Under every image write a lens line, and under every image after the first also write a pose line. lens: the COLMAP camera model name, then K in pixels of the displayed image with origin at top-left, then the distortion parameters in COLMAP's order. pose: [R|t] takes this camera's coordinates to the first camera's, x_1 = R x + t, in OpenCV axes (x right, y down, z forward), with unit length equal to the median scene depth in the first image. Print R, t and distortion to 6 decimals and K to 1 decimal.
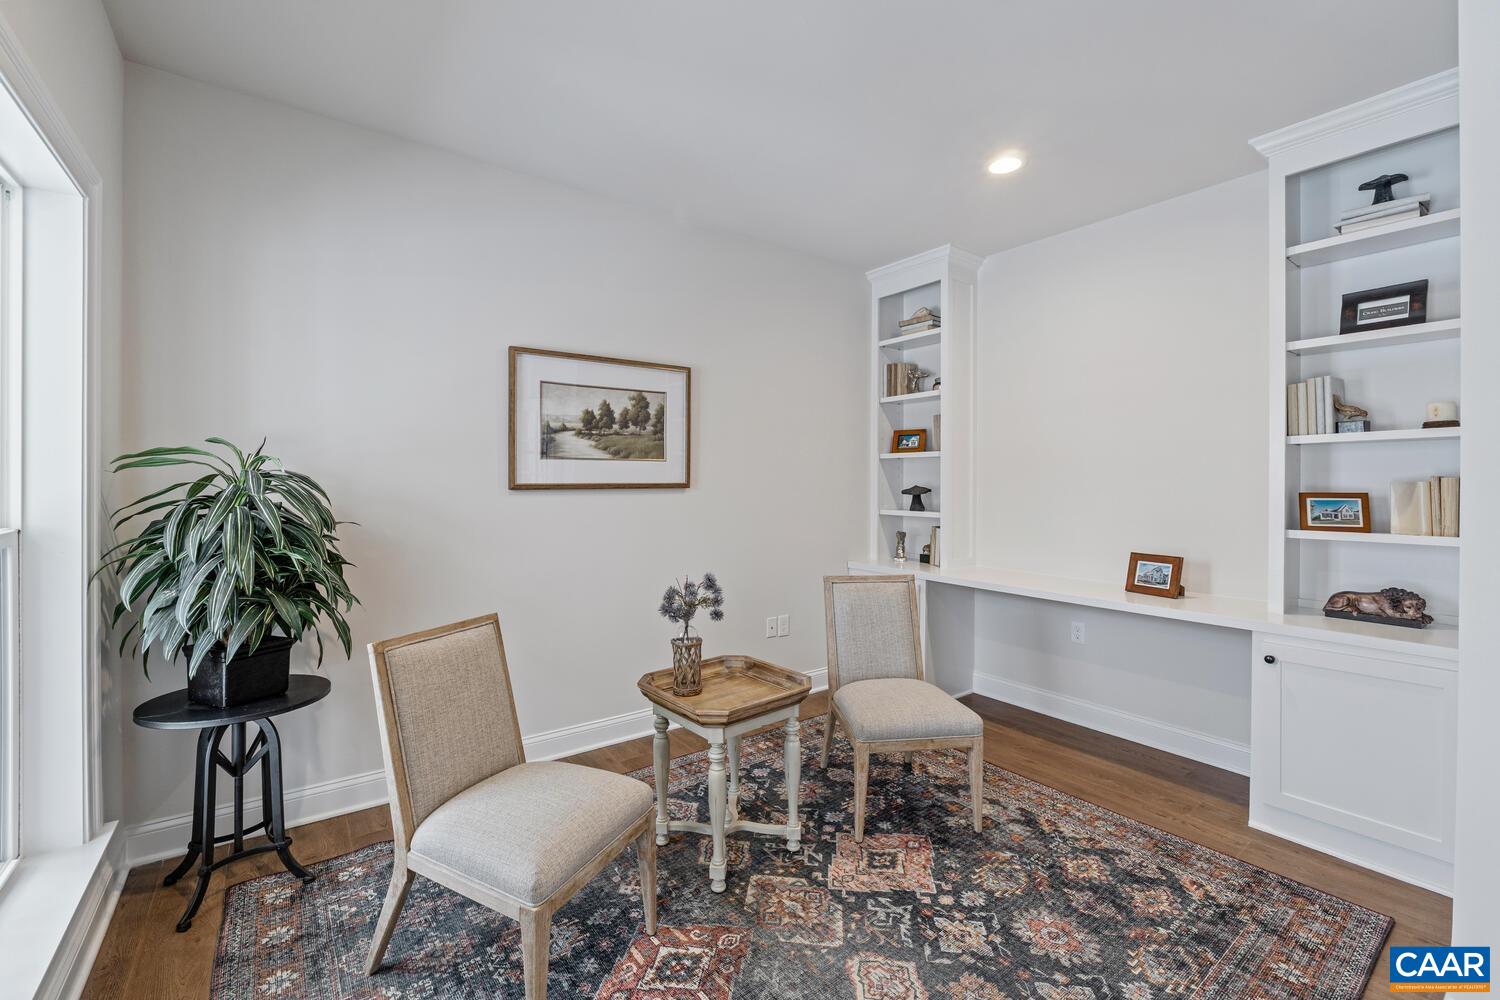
lens RADIAL K [[631.4, 0, 750.4], [0, 631.4, 476.6], [0, 0, 1]] dist [-0.007875, -0.000258]
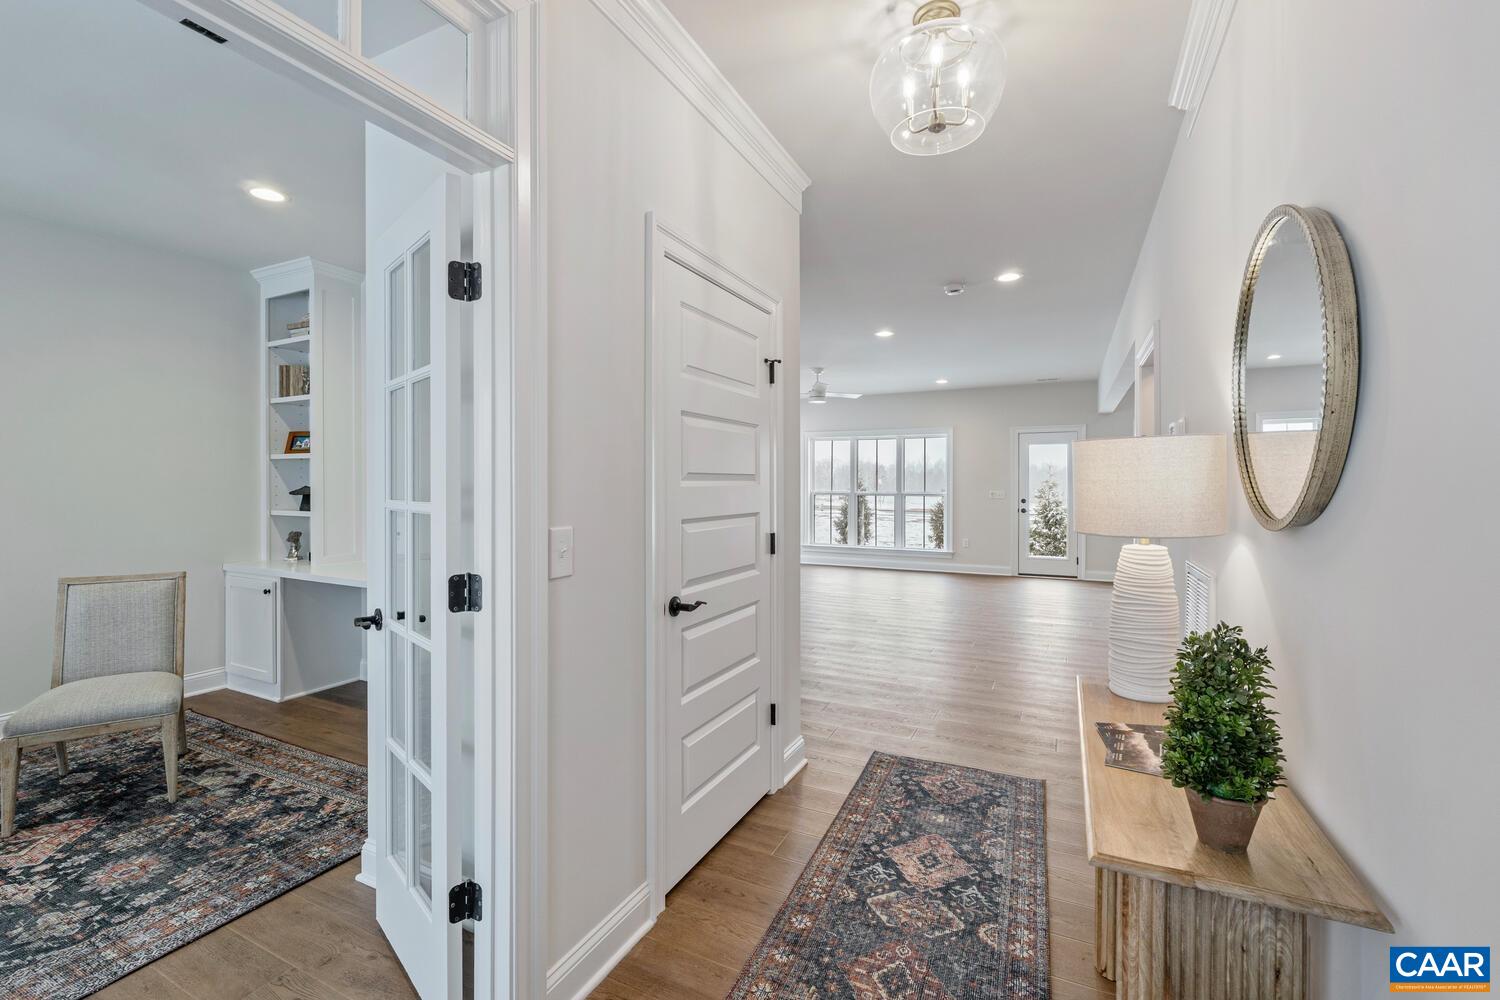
lens RADIAL K [[642.6, 0, 748.3], [0, 642.6, 478.7], [0, 0, 1]] dist [-0.004485, -0.000334]
pose [[0.892046, 0.001519, 0.451941, 0.754075], [-0.002602, 0.999995, 0.001776, -0.002215], [-0.451936, -0.002760, 0.892046, -0.443690]]
